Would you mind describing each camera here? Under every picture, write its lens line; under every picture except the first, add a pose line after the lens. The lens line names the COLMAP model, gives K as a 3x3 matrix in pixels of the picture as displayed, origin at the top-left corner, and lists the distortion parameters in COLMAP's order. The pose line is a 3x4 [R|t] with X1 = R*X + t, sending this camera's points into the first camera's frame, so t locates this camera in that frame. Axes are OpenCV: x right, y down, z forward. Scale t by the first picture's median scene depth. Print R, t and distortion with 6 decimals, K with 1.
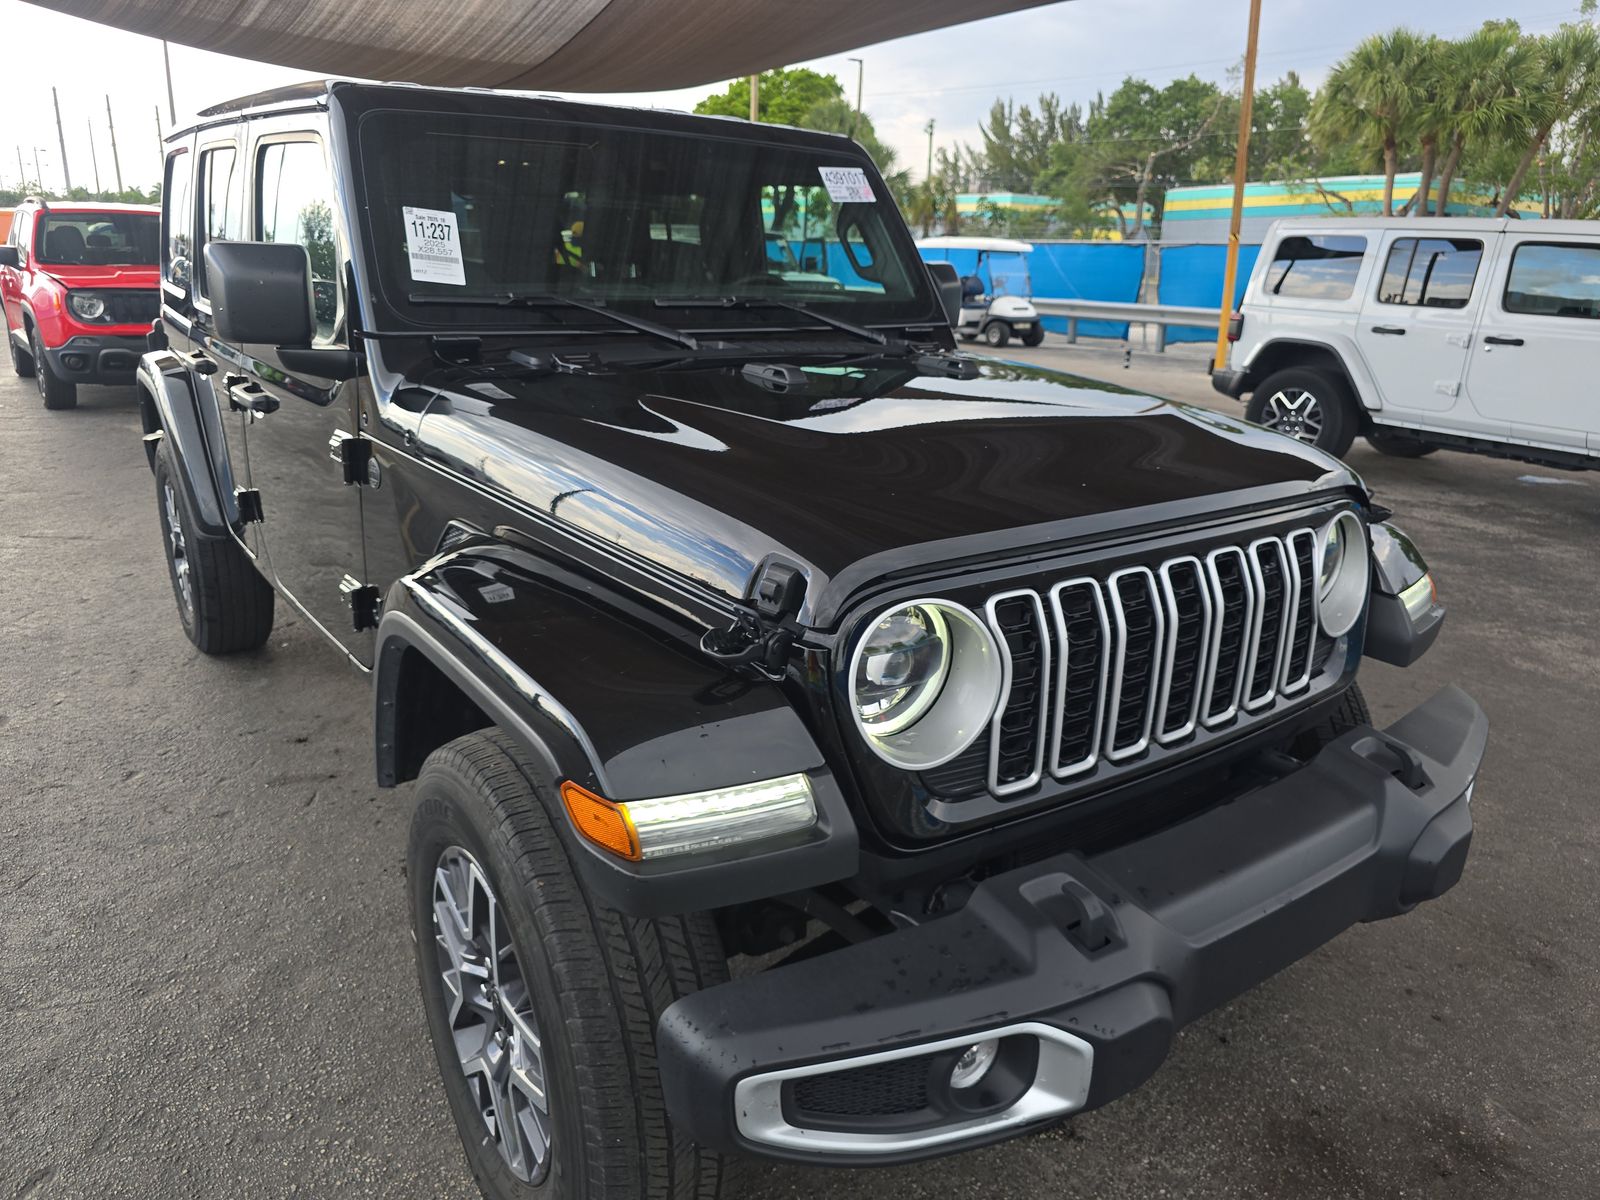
lens RADIAL K [[1114.7, 0, 800.0], [0, 1114.7, 600.0], [0, 0, 1]] dist [-0.006017, 0.000016]
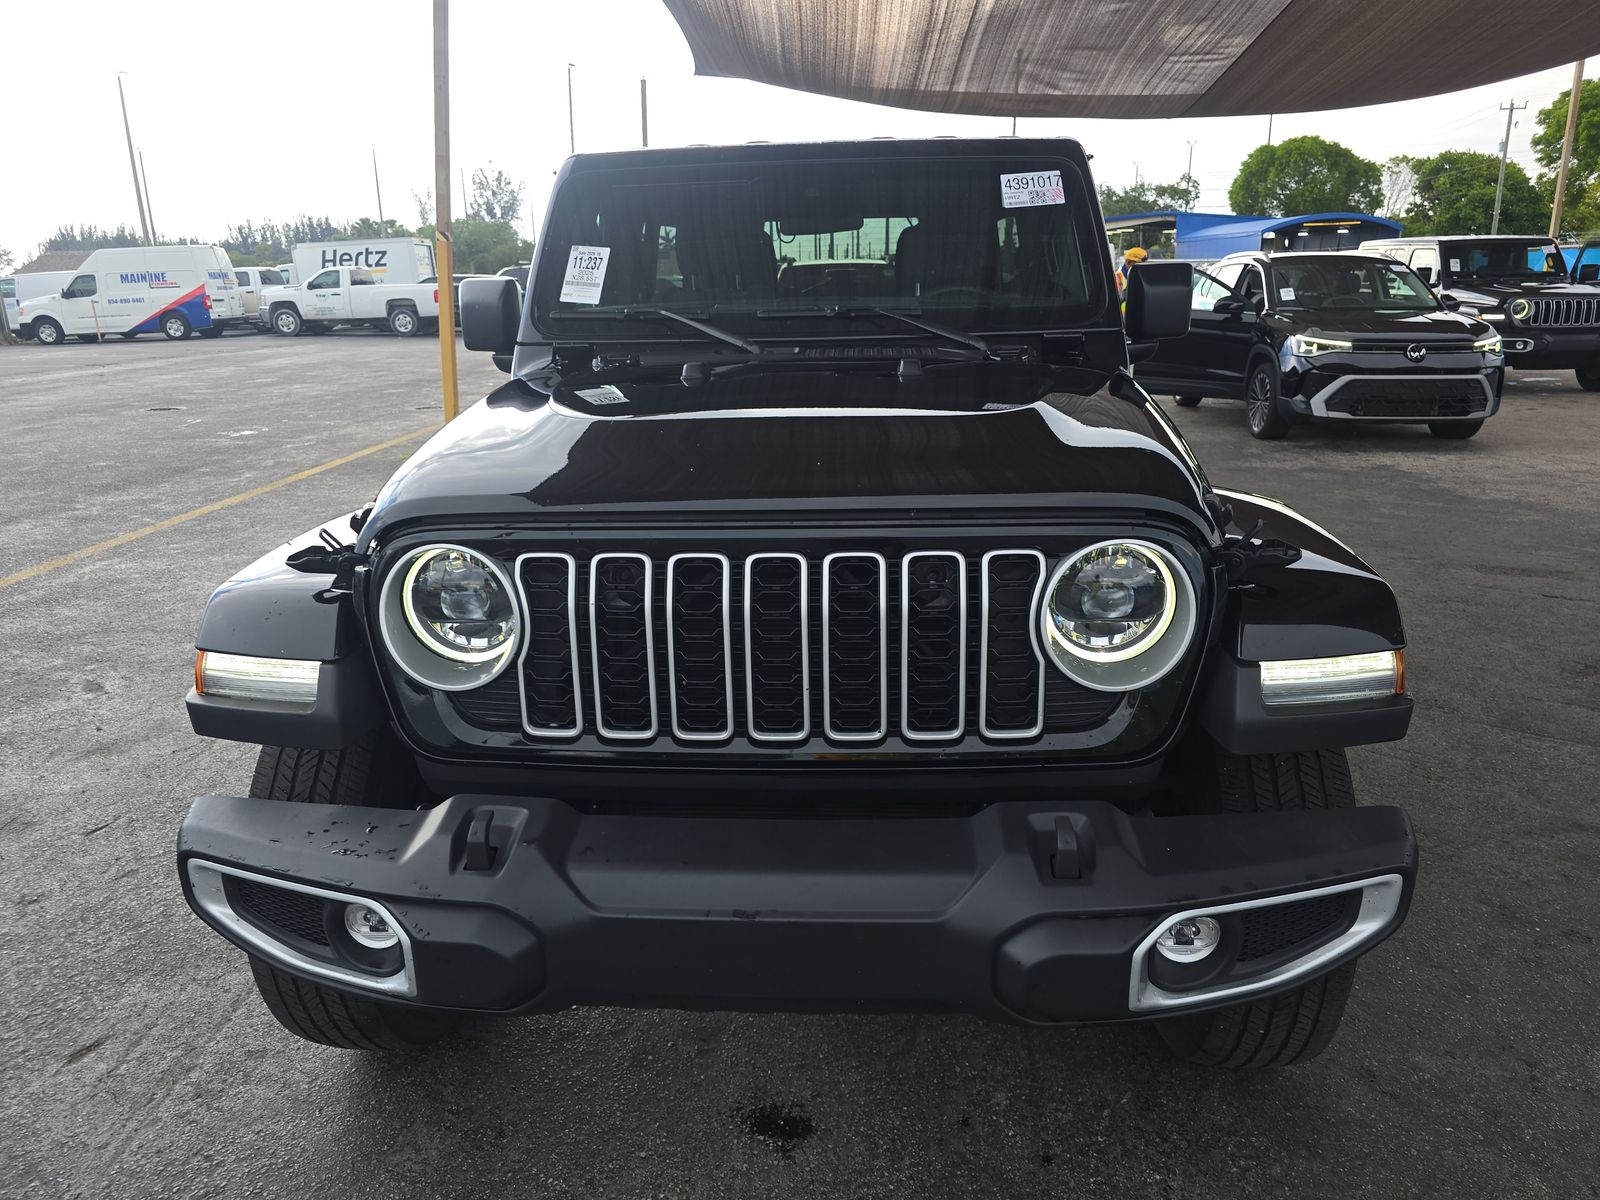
lens RADIAL K [[1122.1, 0, 800.0], [0, 1122.1, 600.0], [0, 0, 1]] dist [0.007886, 0.002420]
pose [[0.765258, 0.127102, -0.631051, 0.725114], [-0.146839, 0.988935, 0.021117, -0.014737], [0.626752, 0.076503, 0.775454, 0.192668]]
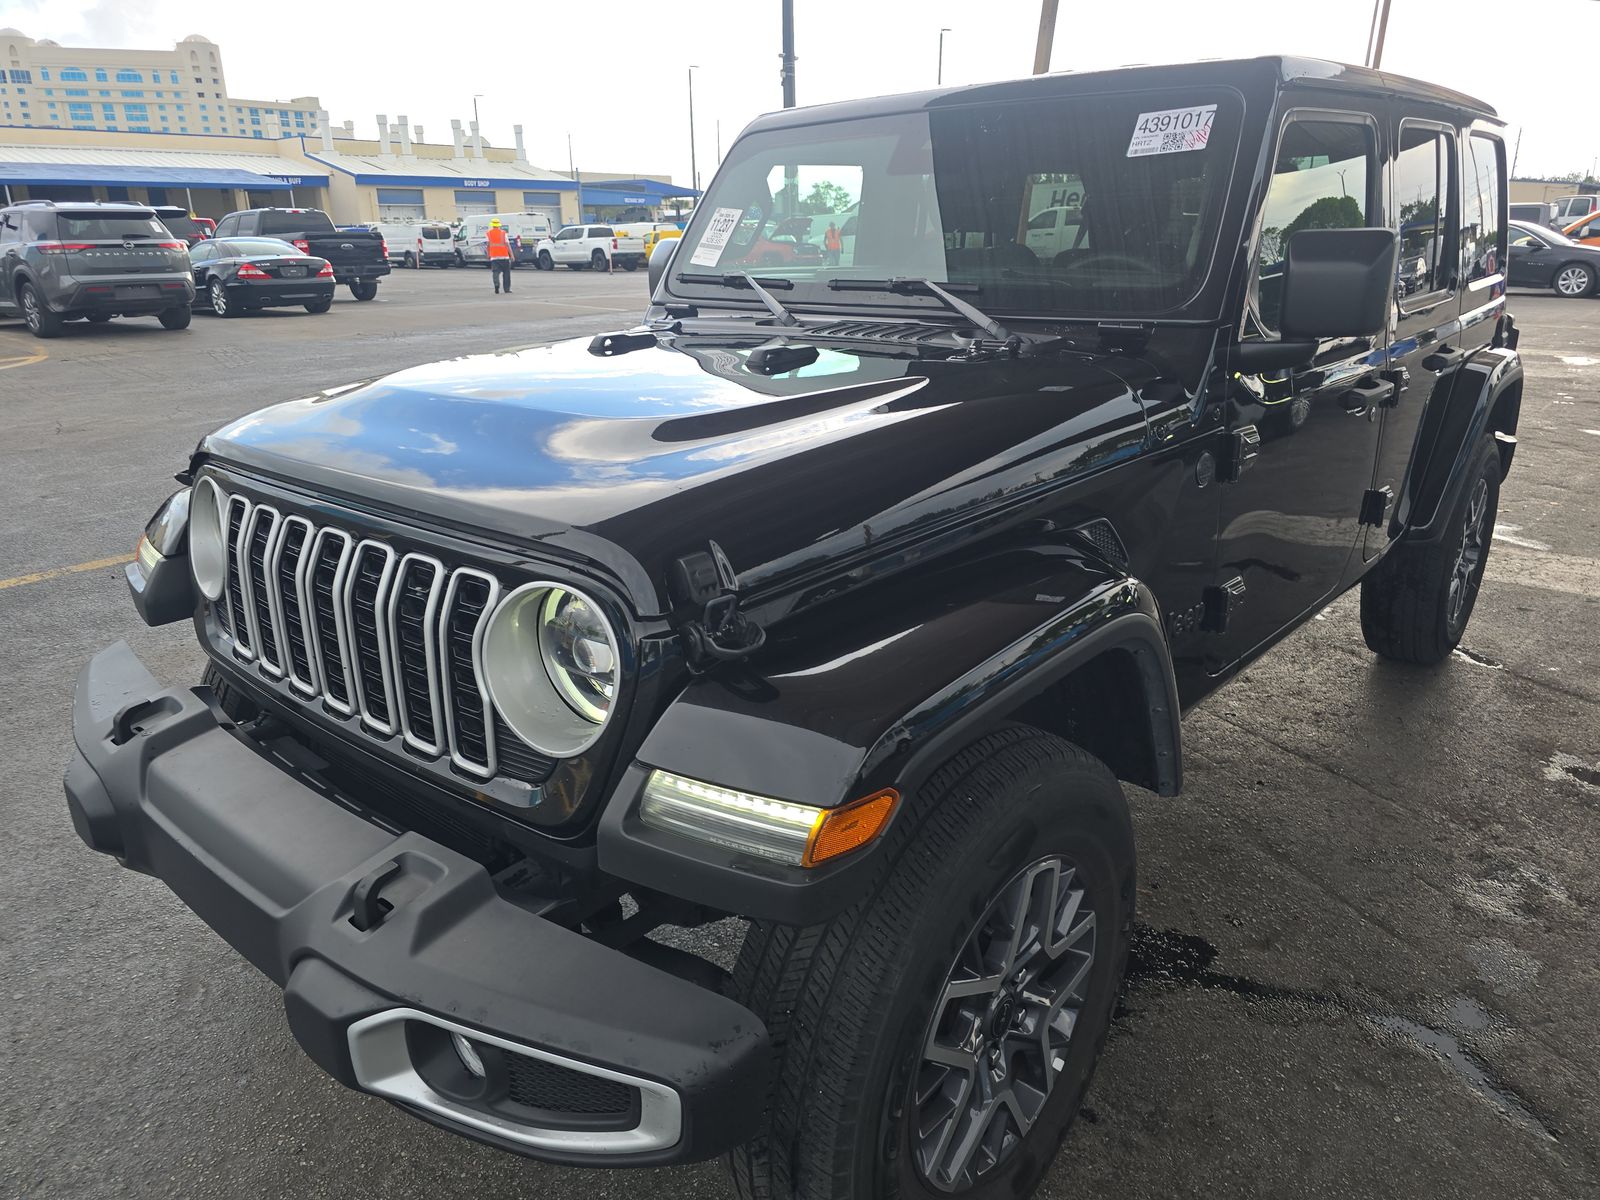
lens RADIAL K [[1122.1, 0, 800.0], [0, 1122.1, 600.0], [0, 0, 1]] dist [0.007886, 0.002420]
pose [[0.234895, 0.270531, -0.933615, 1.016636], [-0.279304, 0.938768, 0.201752, -0.213239], [0.931028, 0.213372, 0.296072, 0.813230]]
